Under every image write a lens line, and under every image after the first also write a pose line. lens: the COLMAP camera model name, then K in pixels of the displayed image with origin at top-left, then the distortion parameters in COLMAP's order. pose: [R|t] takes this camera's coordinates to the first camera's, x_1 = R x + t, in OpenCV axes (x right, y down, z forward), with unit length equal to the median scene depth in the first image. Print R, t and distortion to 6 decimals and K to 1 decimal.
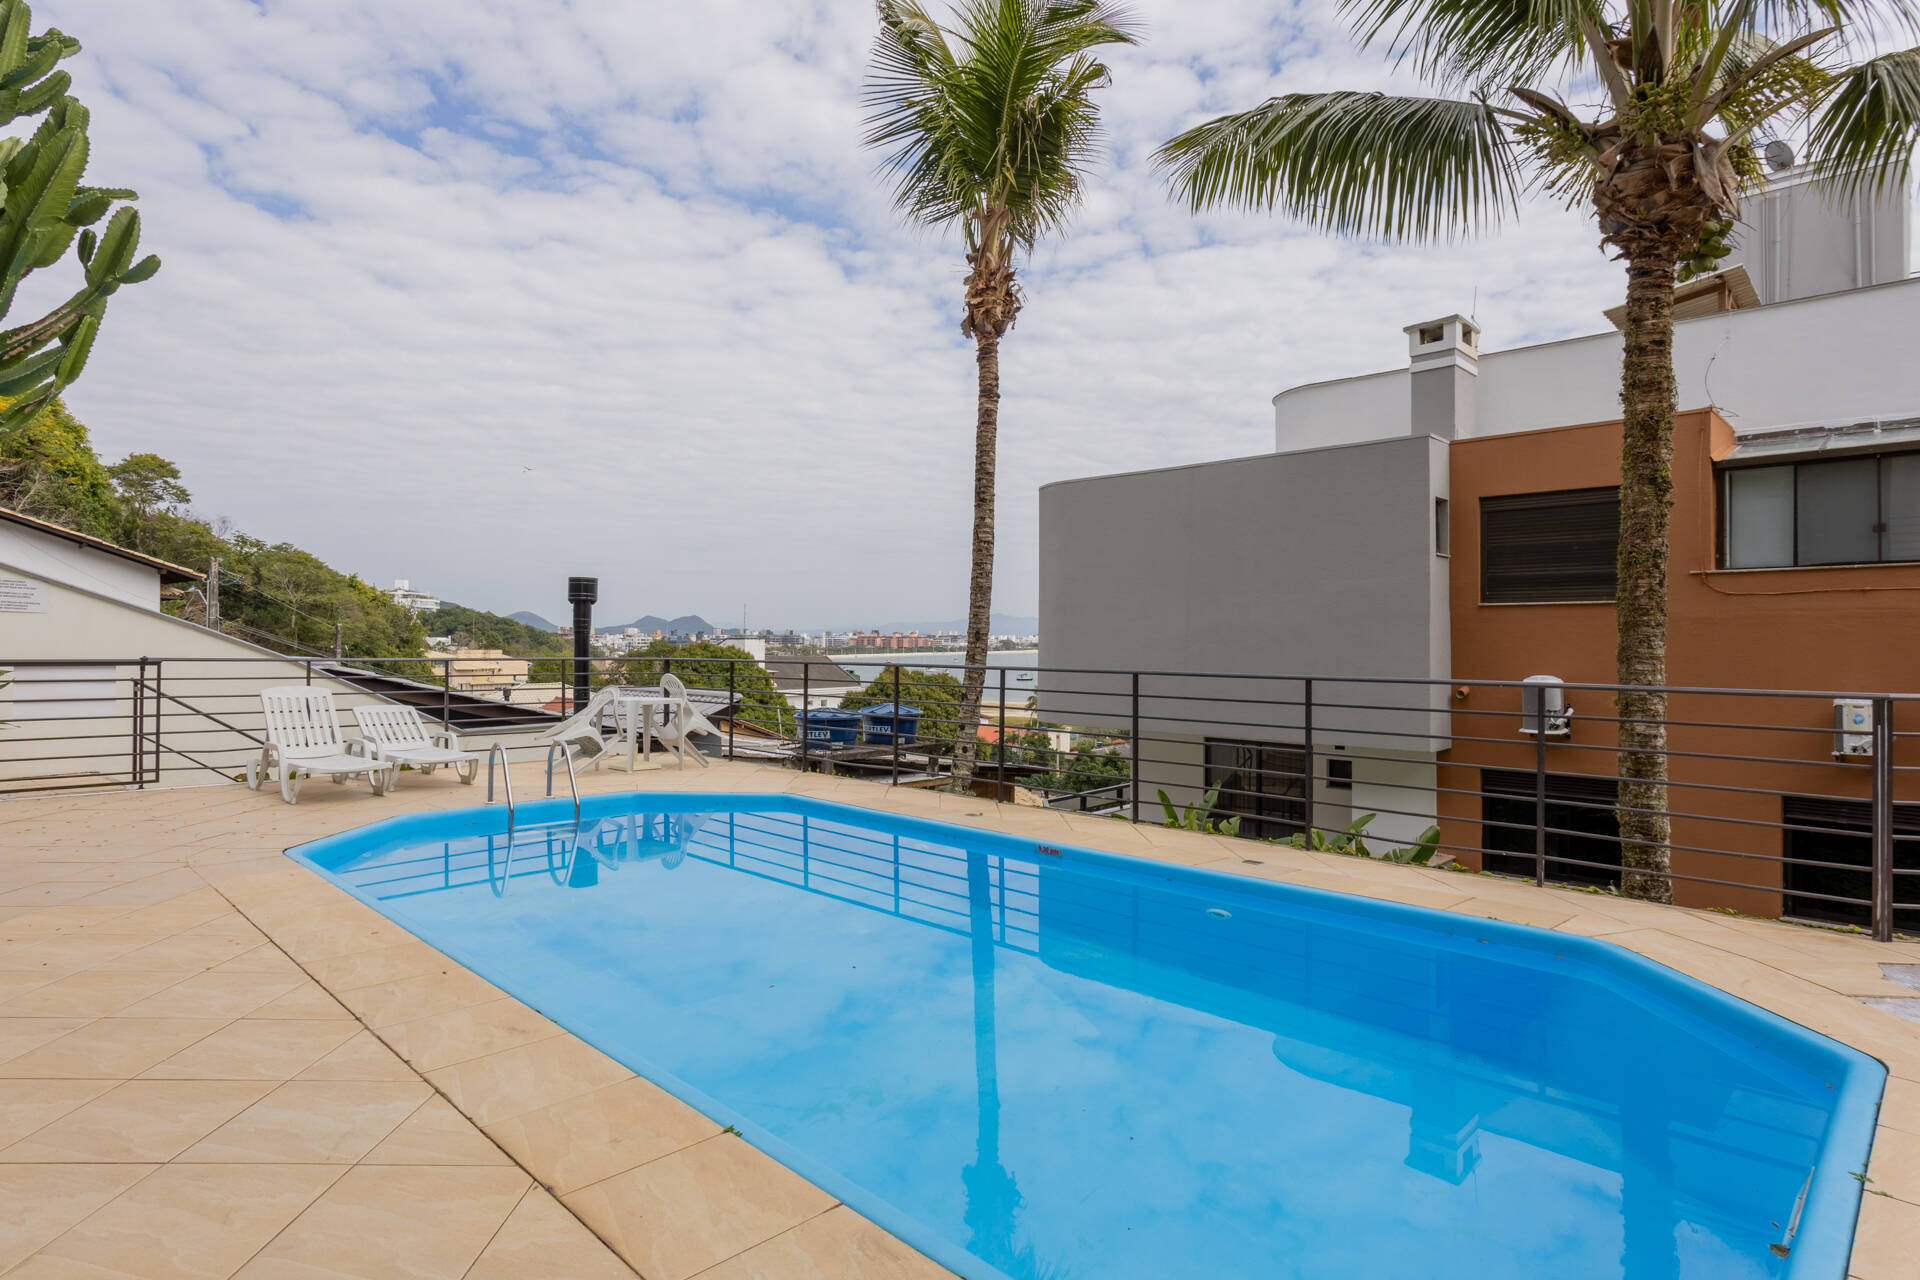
lens RADIAL K [[1025.4, 0, 960.0], [0, 1025.4, 640.0], [0, 0, 1]] dist [0.001073, 0.000419]
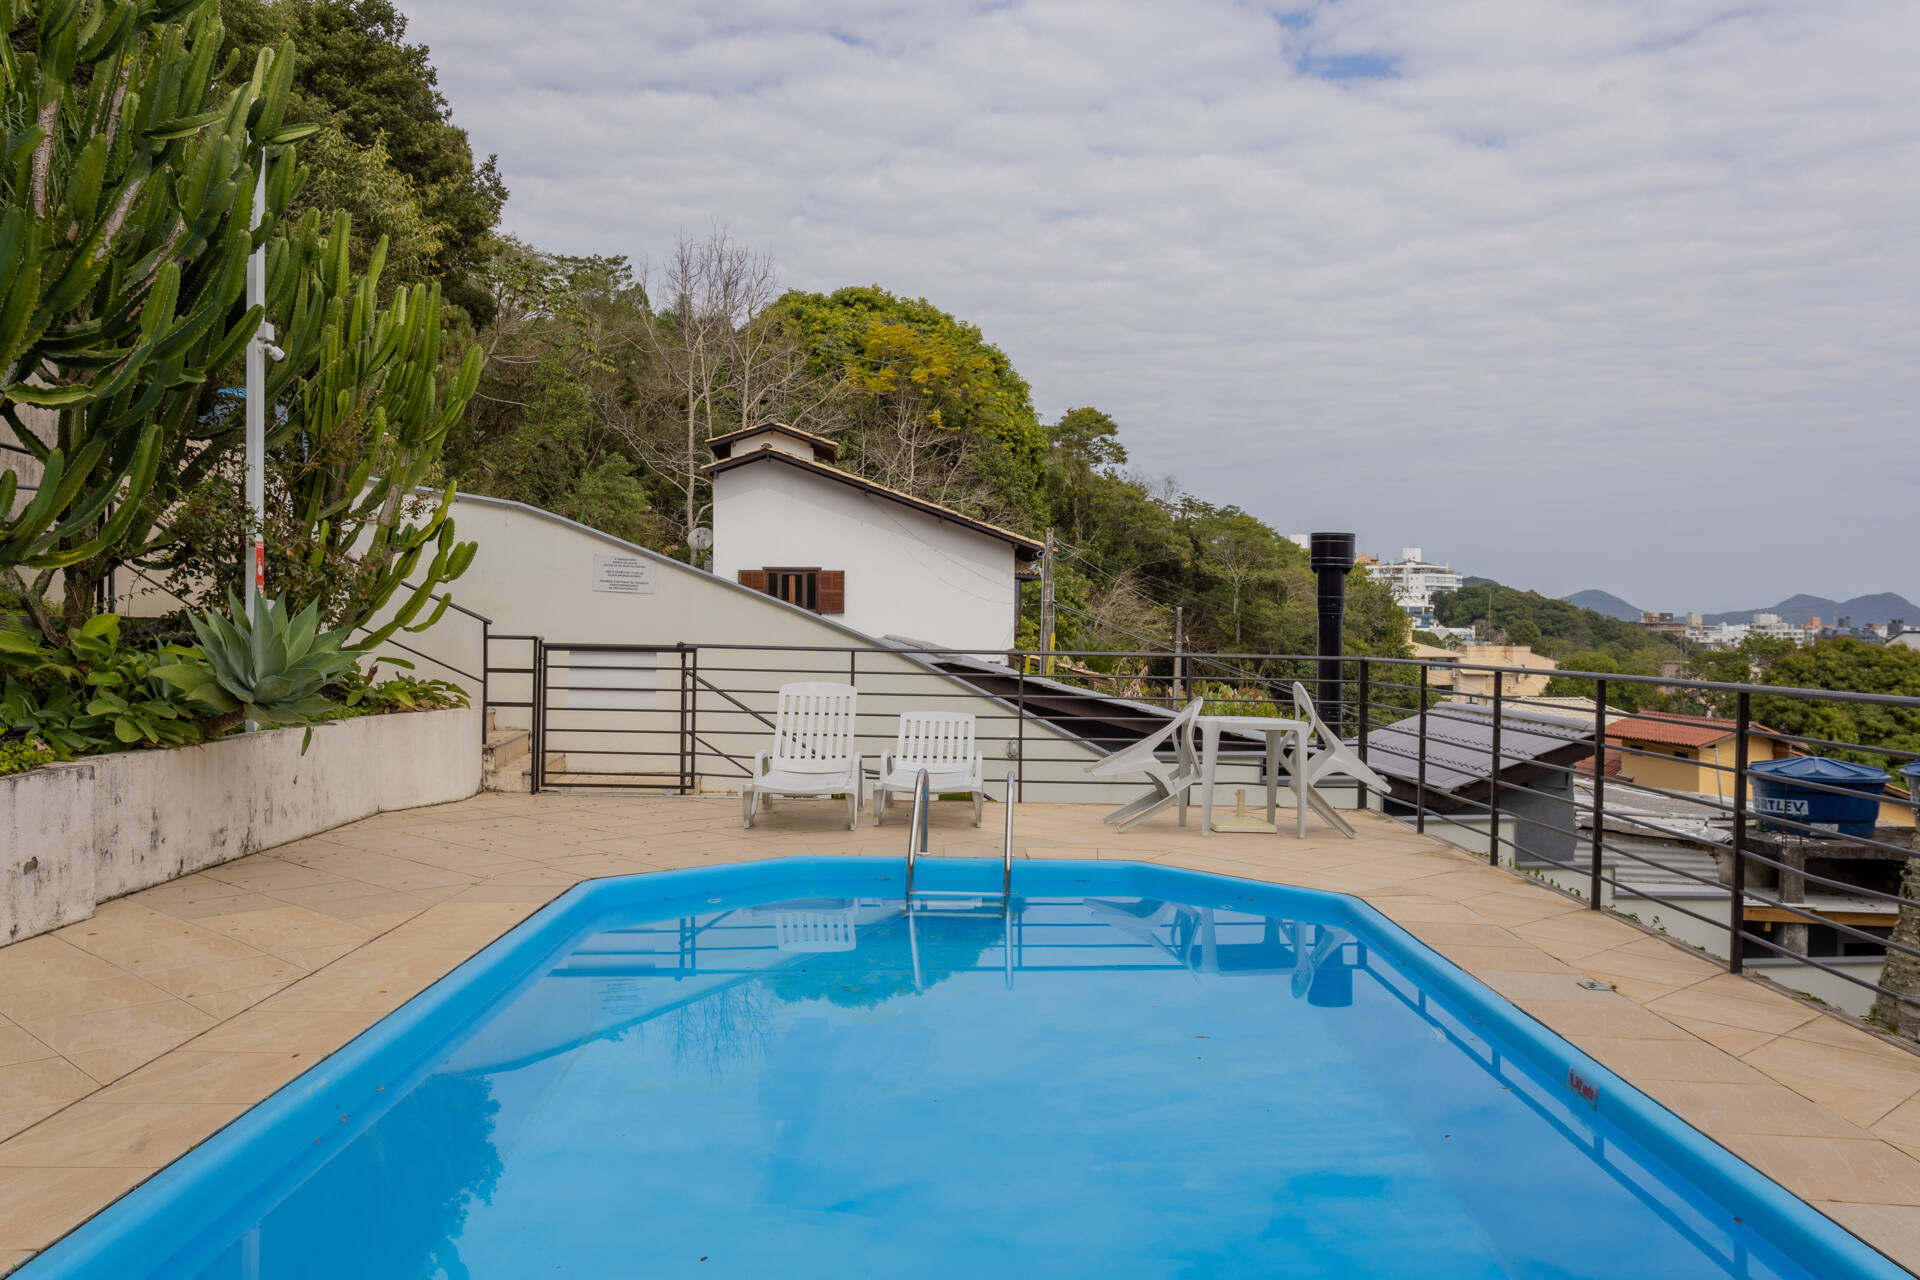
lens RADIAL K [[1541.0, 0, 960.0], [0, 1541.0, 640.0], [0, 0, 1]] dist [-0.001658, 0.001784]
pose [[0.706458, 0.011503, -0.707661, 0.090452], [-0.008042, 0.999934, 0.008226, 0.000482], [0.707709, -0.000121, 0.706504, 0.075899]]
